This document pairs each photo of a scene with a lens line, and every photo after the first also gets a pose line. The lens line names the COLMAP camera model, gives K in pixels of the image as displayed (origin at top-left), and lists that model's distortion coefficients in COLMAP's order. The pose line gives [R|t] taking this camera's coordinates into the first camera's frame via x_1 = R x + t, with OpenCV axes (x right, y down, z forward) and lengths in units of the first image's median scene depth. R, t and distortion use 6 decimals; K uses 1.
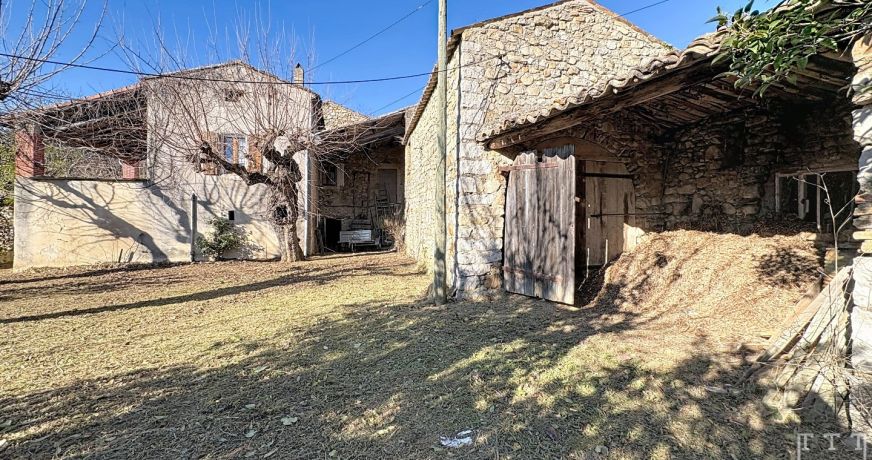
lens RADIAL K [[366.8, 0, 437.2], [0, 366.8, 222.7], [0, 0, 1]] dist [-0.002113, 0.000517]
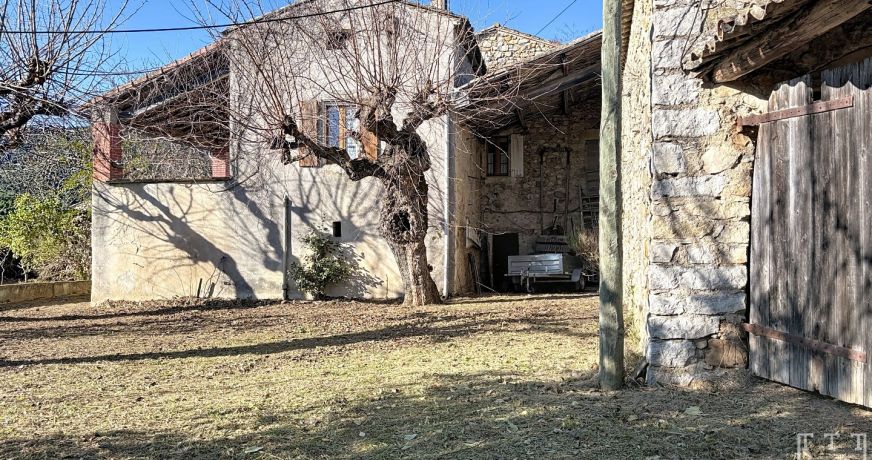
lens RADIAL K [[685.5, 0, 440.1], [0, 685.5, 238.1], [0, 0, 1]] dist [0.060967, -0.066957]
pose [[0.902728, -0.006261, -0.430166, 0.130892], [0.002197, 0.999948, -0.009944, 0.009771], [0.430206, 0.008031, 0.902695, 0.002308]]
